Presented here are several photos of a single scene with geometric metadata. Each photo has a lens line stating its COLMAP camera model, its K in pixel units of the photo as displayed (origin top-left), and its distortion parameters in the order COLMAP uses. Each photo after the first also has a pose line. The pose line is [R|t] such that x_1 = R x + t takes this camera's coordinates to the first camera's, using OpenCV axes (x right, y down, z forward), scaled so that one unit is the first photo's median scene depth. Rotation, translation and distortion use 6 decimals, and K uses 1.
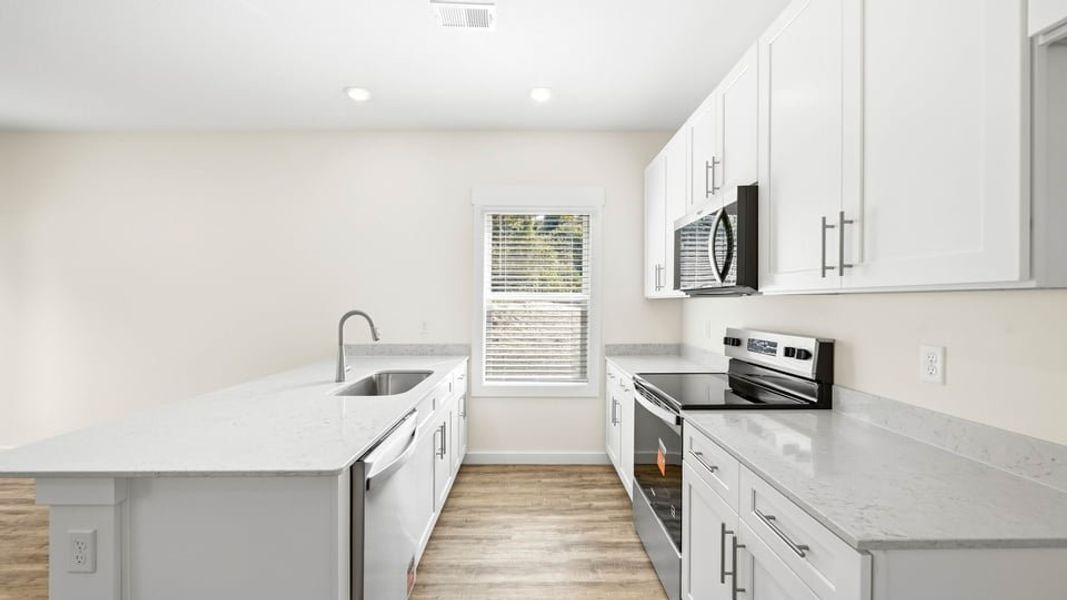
lens RADIAL K [[422.7, 0, 533.5], [0, 422.7, 300.0], [0, 0, 1]] dist [-0.001425, -0.000132]
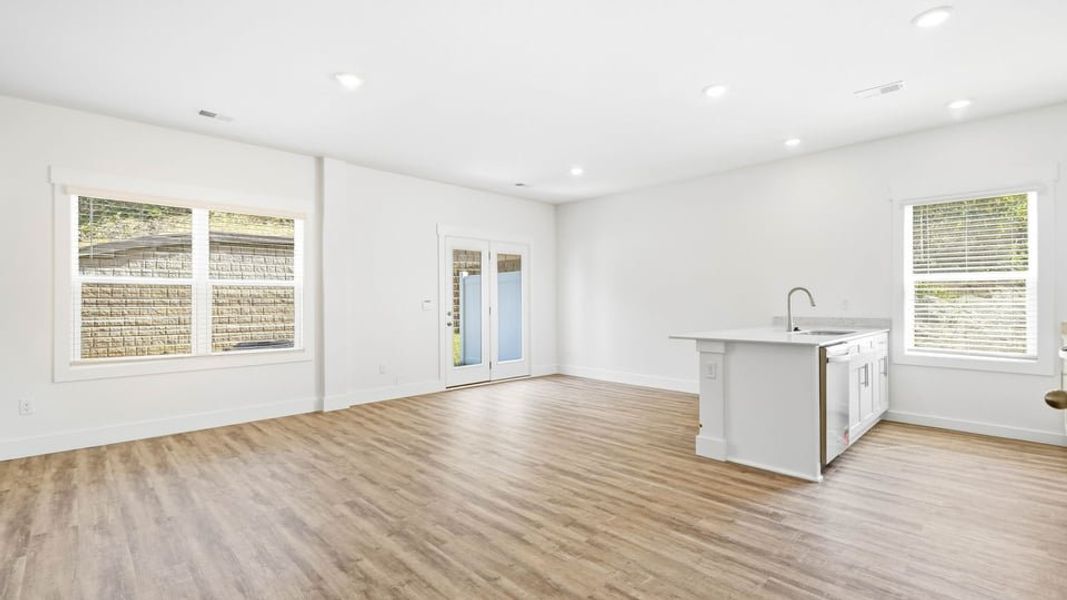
lens RADIAL K [[478.0, 0, 533.5], [0, 478.0, 300.0], [0, 0, 1]] dist [-0.000443, -0.000195]
pose [[0.694131, -0.010533, -0.719772, 0.123354], [0.010026, 0.999937, -0.004963, 0.049433], [0.719779, -0.003771, 0.694193, -0.669960]]
